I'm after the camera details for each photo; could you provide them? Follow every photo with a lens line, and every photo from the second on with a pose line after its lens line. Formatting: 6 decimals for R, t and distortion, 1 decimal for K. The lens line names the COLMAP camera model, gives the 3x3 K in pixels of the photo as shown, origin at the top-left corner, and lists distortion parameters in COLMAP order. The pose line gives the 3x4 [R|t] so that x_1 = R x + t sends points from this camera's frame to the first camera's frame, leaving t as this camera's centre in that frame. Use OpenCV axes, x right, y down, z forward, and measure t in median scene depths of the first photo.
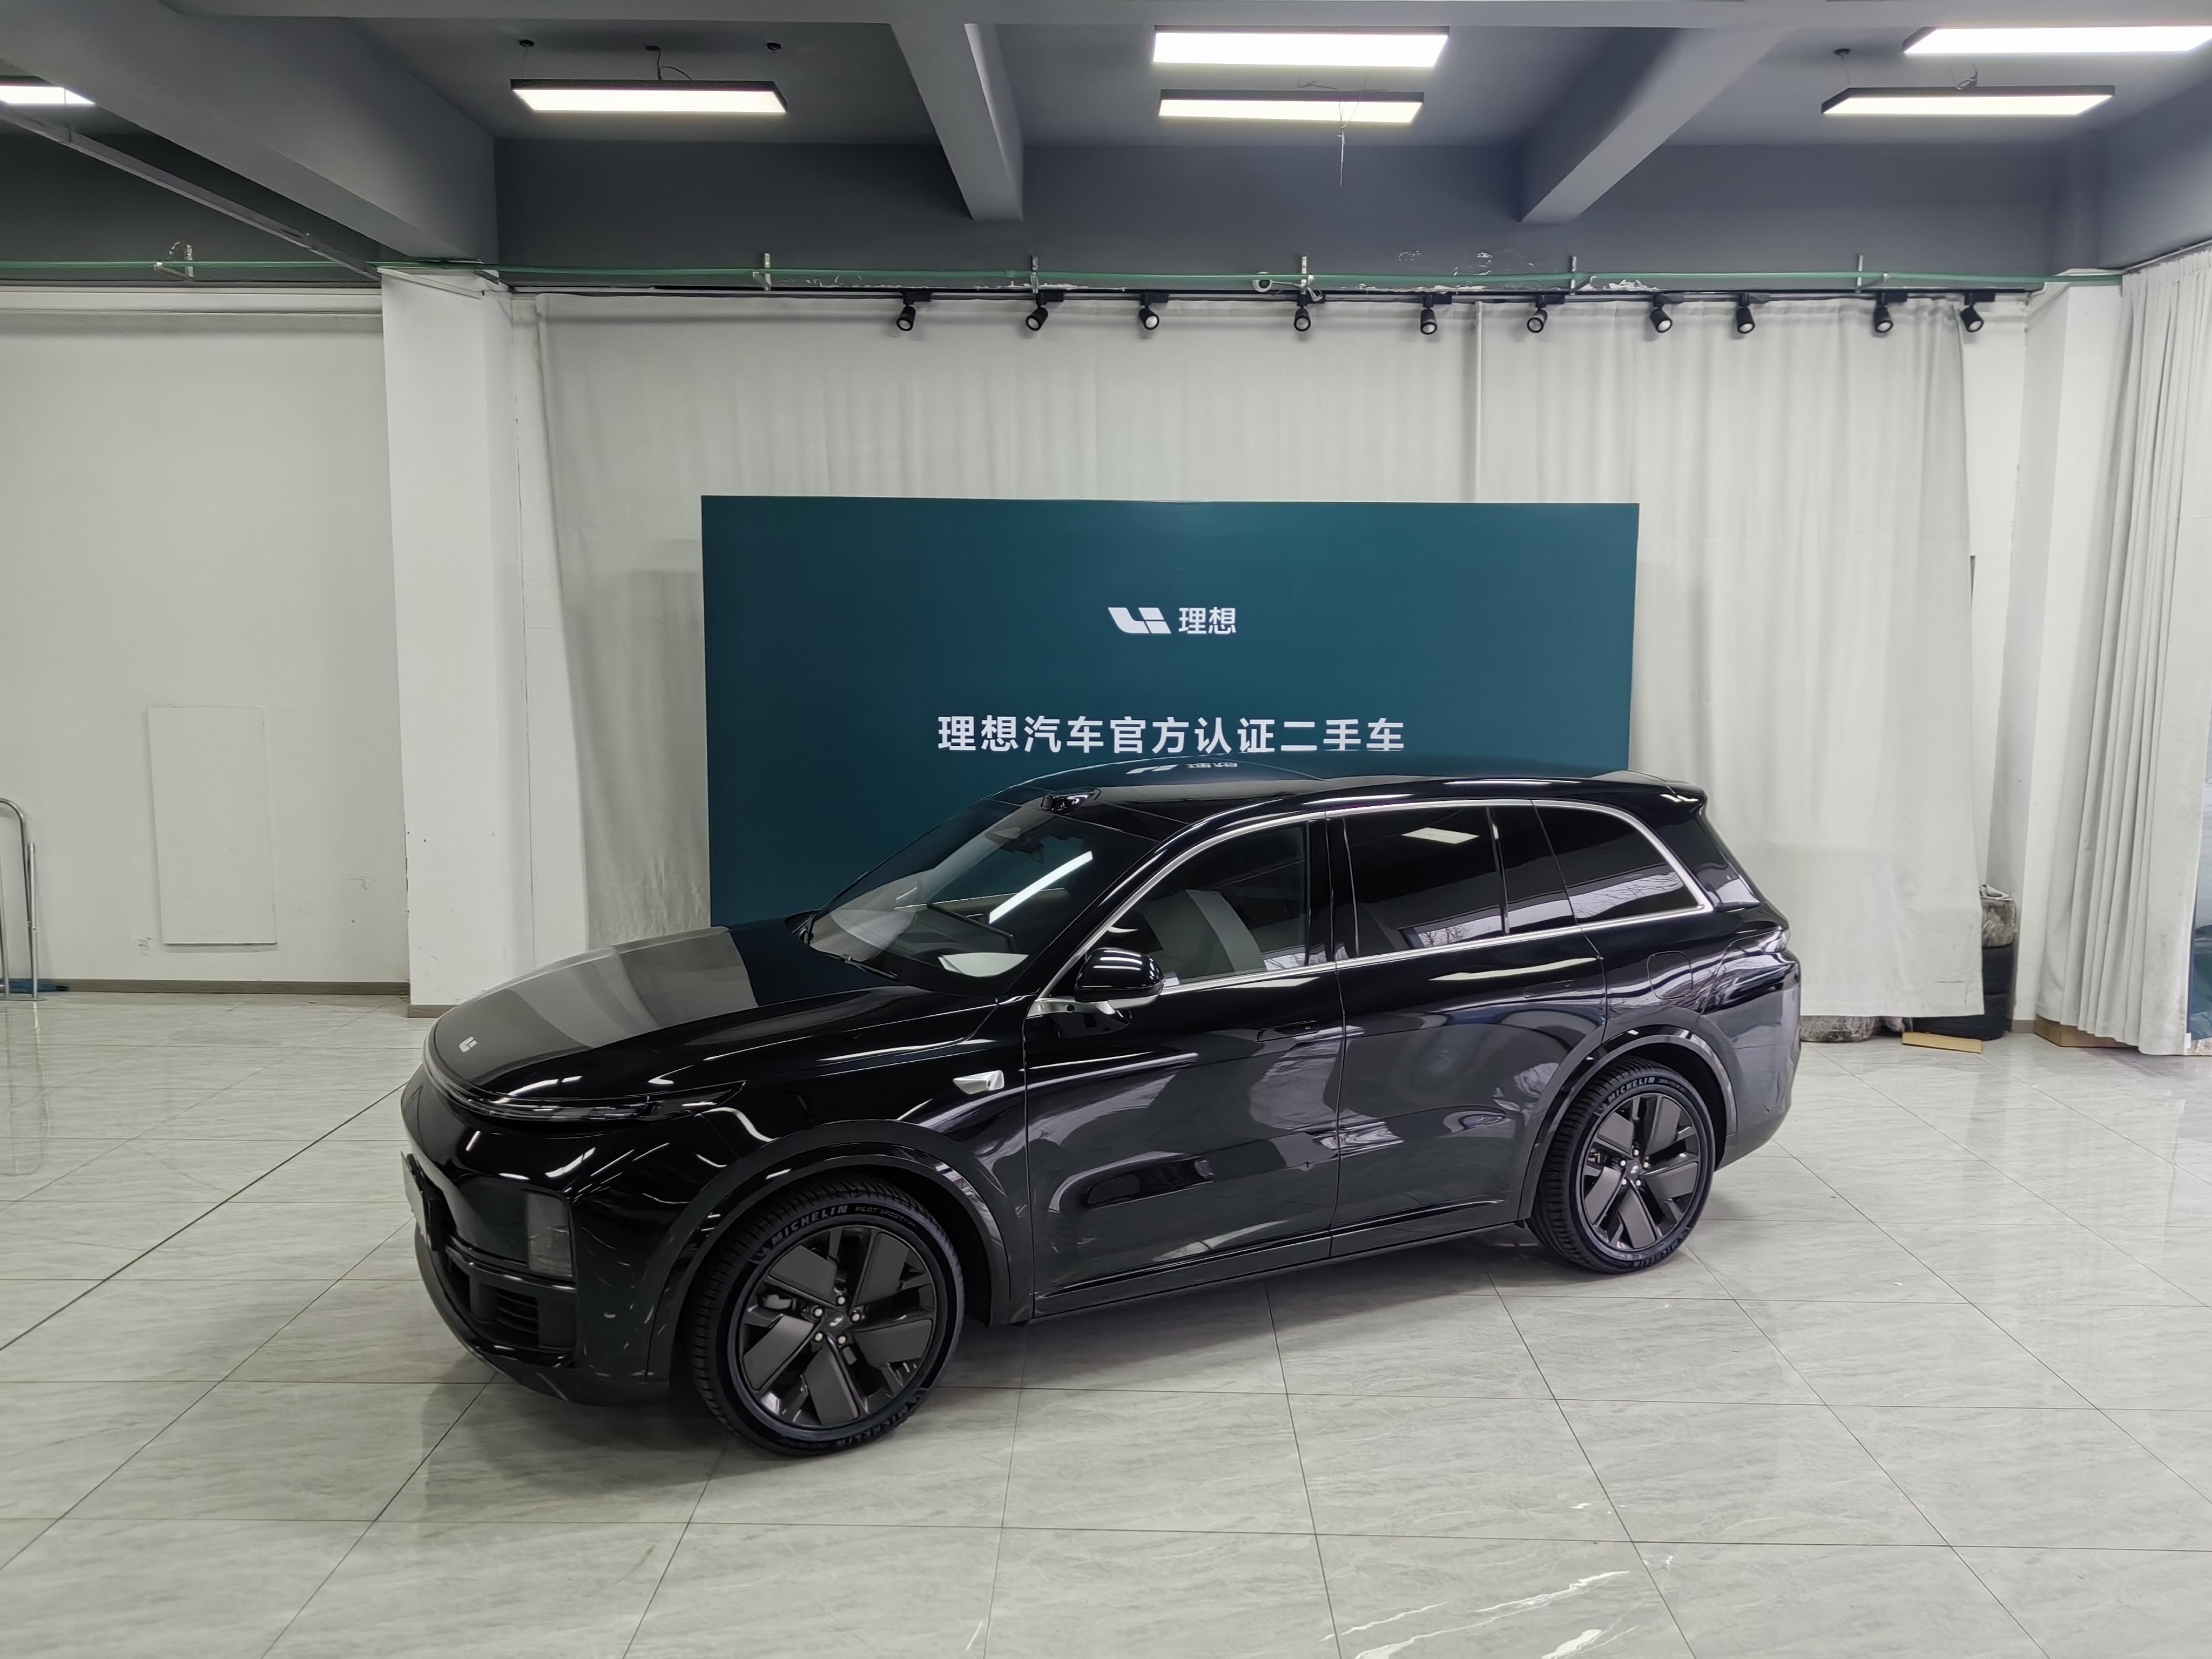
lens RADIAL K [[1699.3, 0, 1107.5], [0, 1699.3, 852.9], [0, 0, 1]] dist [0.095512, -0.088304]
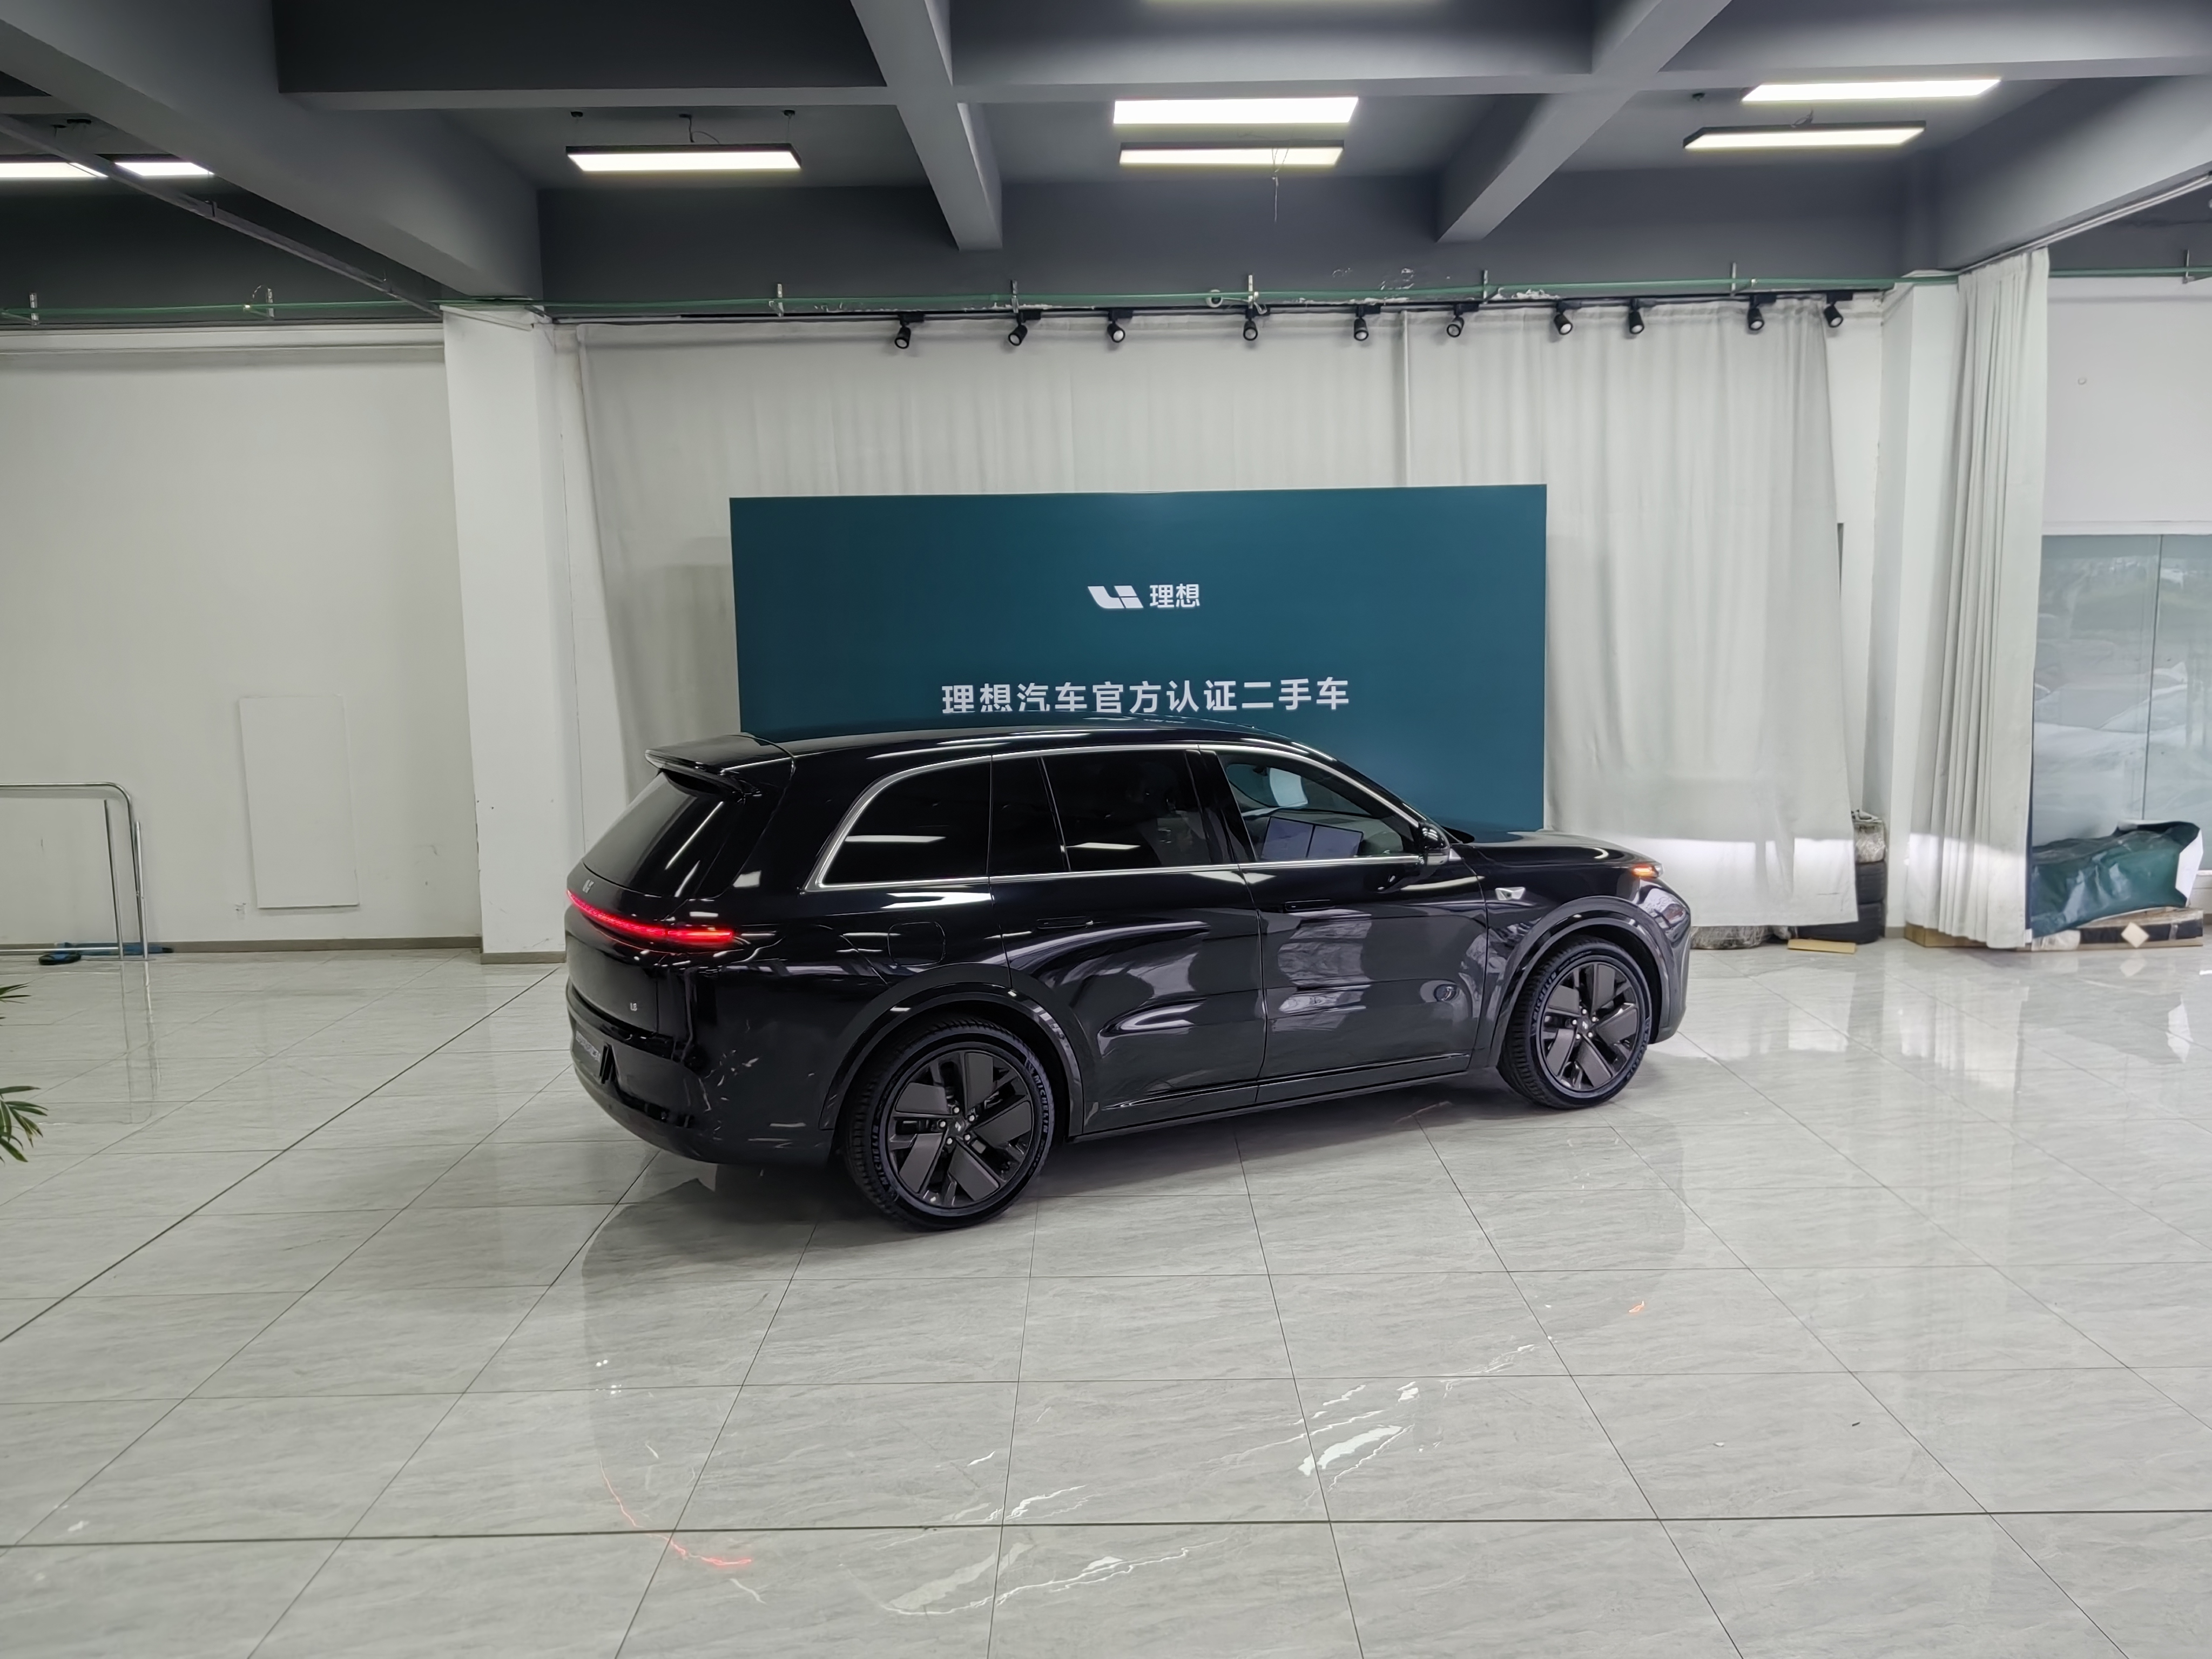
lens RADIAL K [[1706.3, 0, 1110.6], [0, 1706.3, 858.0], [0, 0, 1]] dist [0.092562, -0.086556]
pose [[0.999533, -0.028087, 0.012058, -0.003112], [0.028035, 0.999597, 0.004488, 0.032481], [-0.012179, -0.004148, 0.999917, -0.146605]]
